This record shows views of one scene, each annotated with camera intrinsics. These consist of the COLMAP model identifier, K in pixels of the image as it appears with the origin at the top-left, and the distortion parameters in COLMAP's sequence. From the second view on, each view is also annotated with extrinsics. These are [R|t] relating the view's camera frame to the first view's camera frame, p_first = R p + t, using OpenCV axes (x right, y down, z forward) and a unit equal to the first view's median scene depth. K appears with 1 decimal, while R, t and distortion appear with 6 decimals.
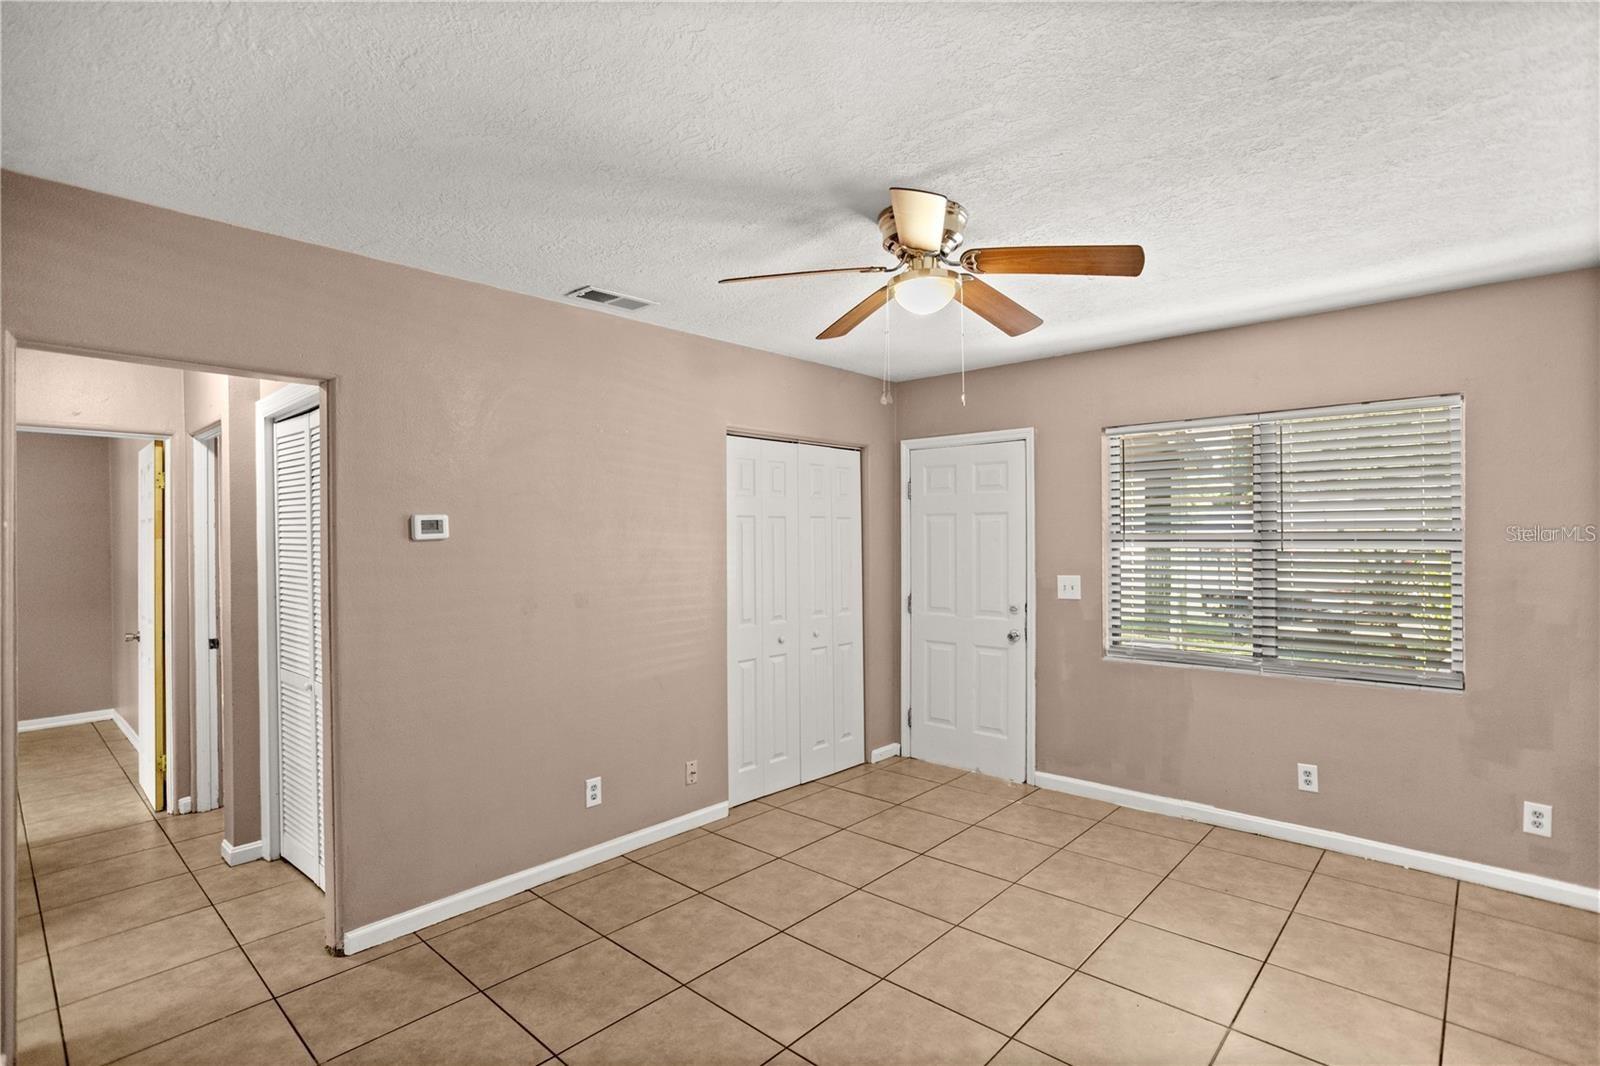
lens RADIAL K [[777.7, 0, 805.2], [0, 777.7, 532.3], [0, 0, 1]] dist [-0.042245, 0.020539]
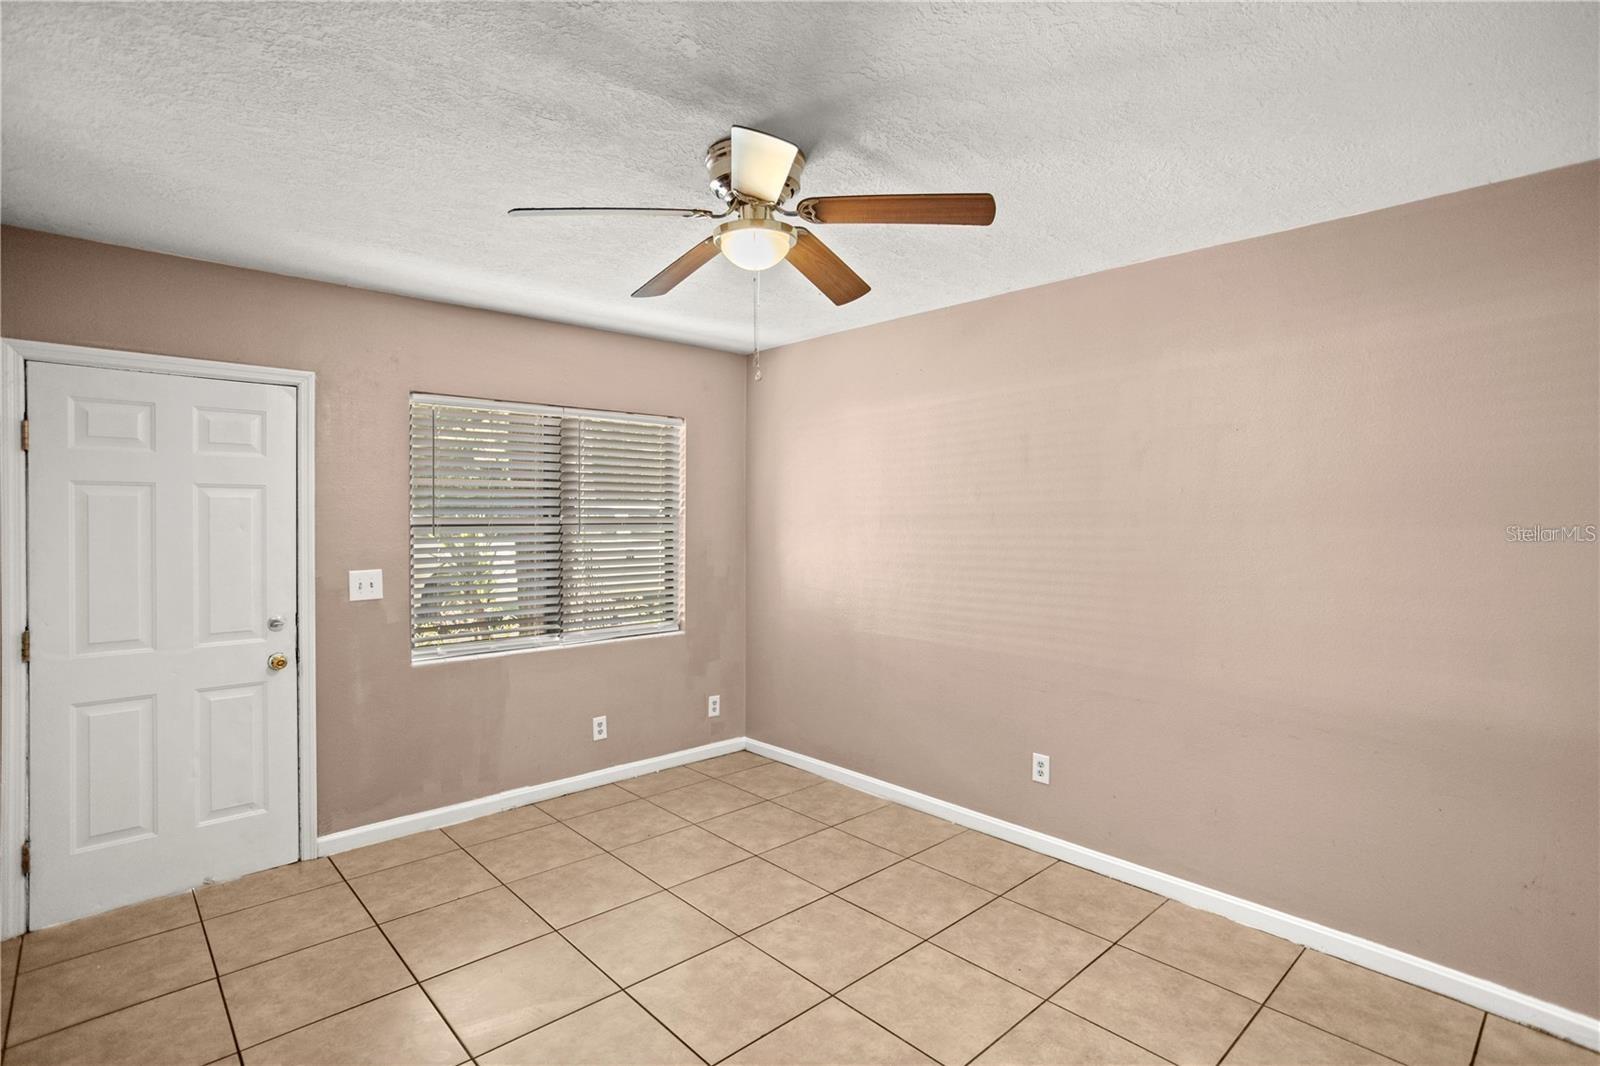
lens RADIAL K [[777.7, 0, 802.5], [0, 777.7, 523.1], [0, 0, 1]] dist [-0.042245, 0.020539]
pose [[0.084505, -0.002155, 0.996421, -0.457069], [-0.003533, 0.999991, 0.002462, 0.005013], [-0.996417, -0.003729, 0.084497, 0.557177]]
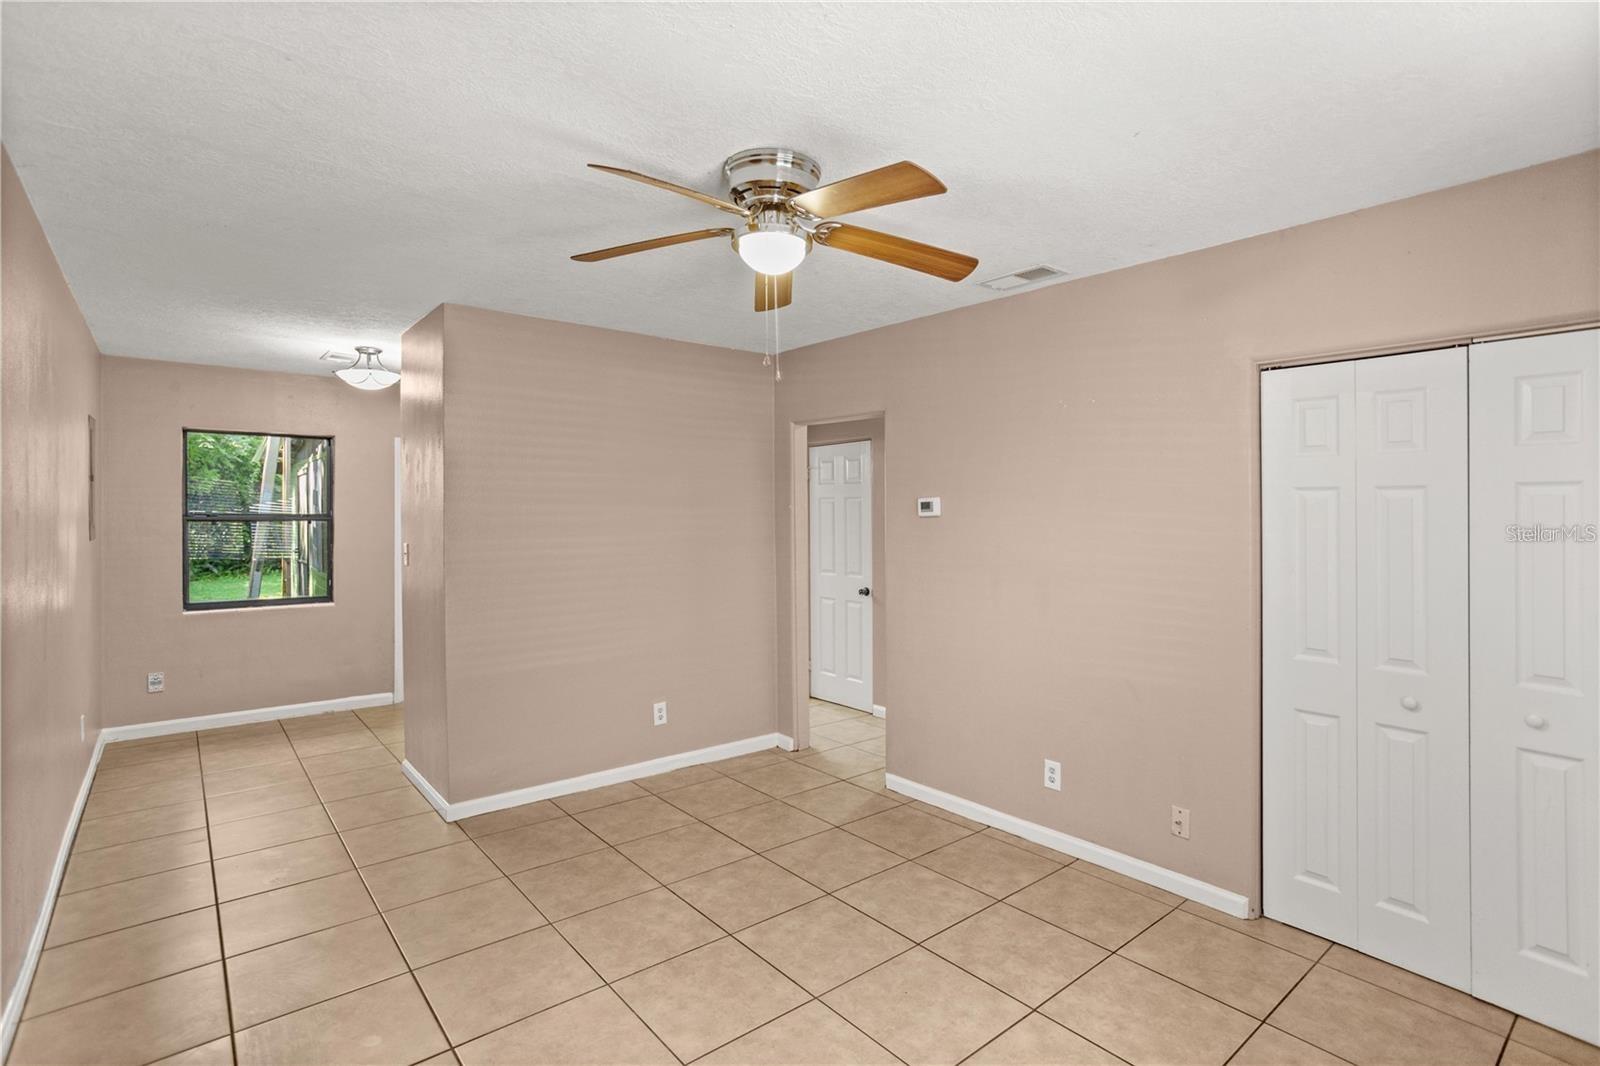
lens RADIAL K [[777.7, 0, 801.9], [0, 777.7, 521.9], [0, 0, 1]] dist [-0.042245, 0.020539]
pose [[-0.143248, 0.018601, -0.989512, 0.665851], [-0.001138, 0.999820, 0.018959, -0.004800], [0.989686, 0.003842, -0.143201, 0.738782]]
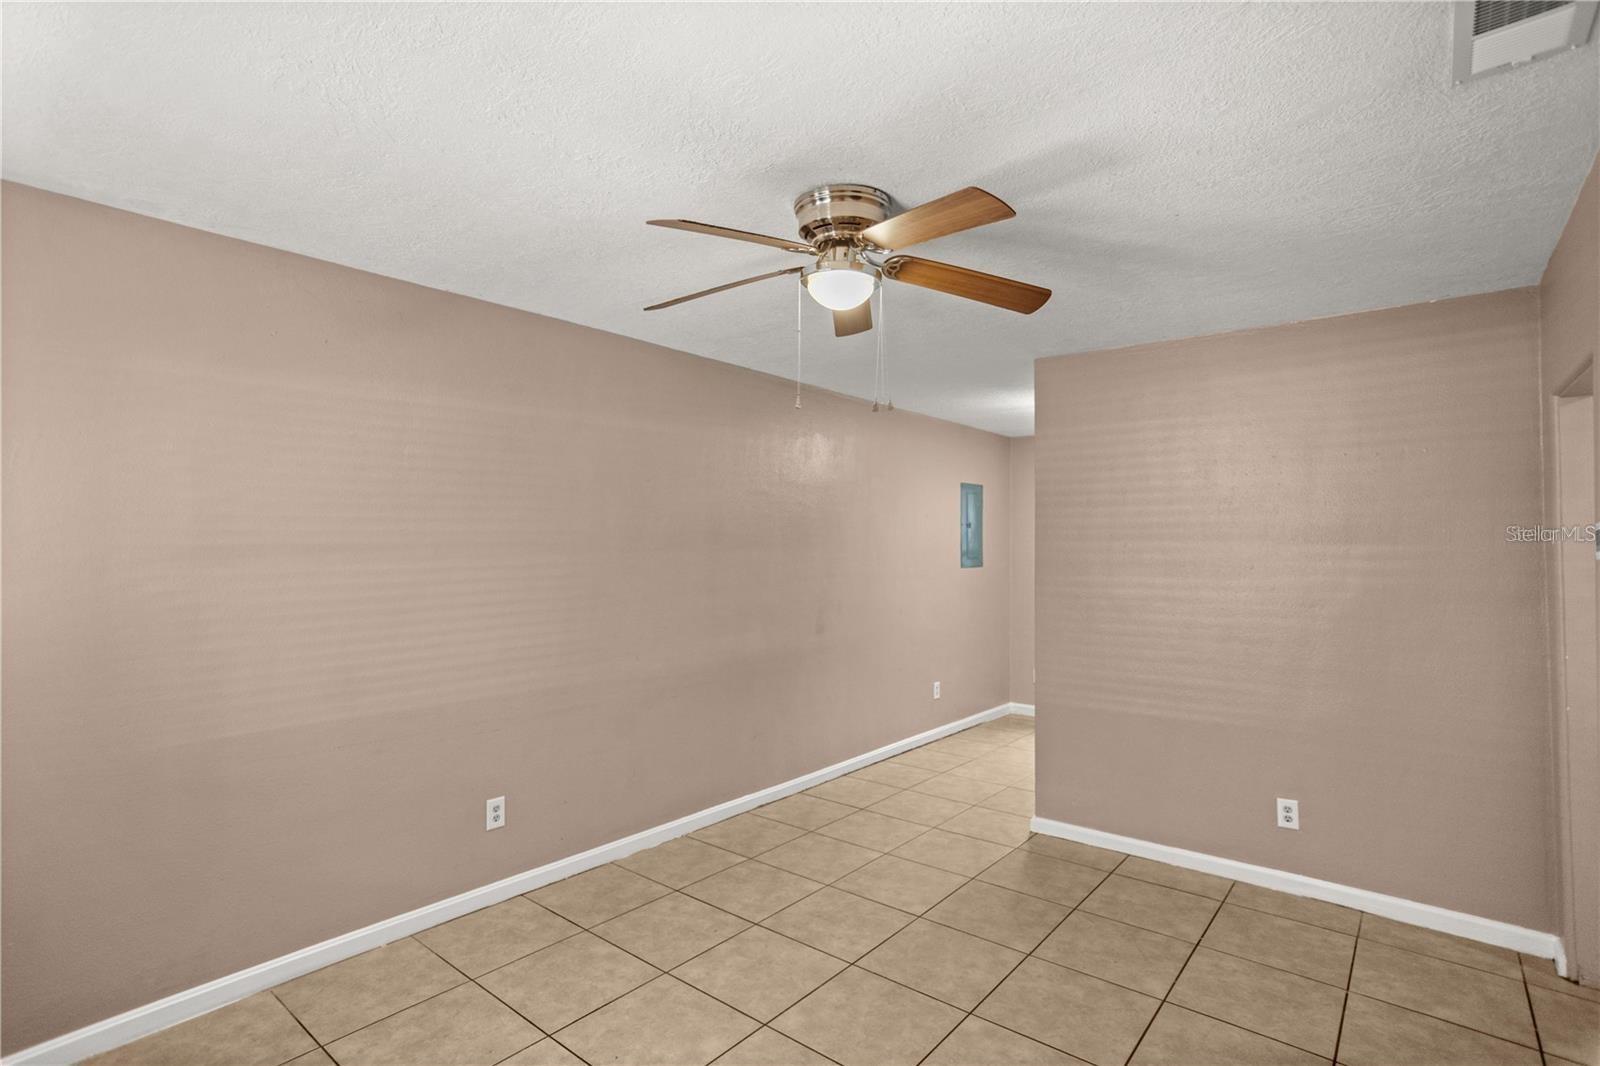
lens RADIAL K [[777.7, 0, 808.9], [0, 777.7, 538.5], [0, 0, 1]] dist [-0.042245, 0.020539]
pose [[-0.998110, -0.004064, -0.061314, 0.159810], [-0.003465, 0.999945, -0.009878, -0.000525], [0.061350, -0.009647, -0.998070, 1.203870]]
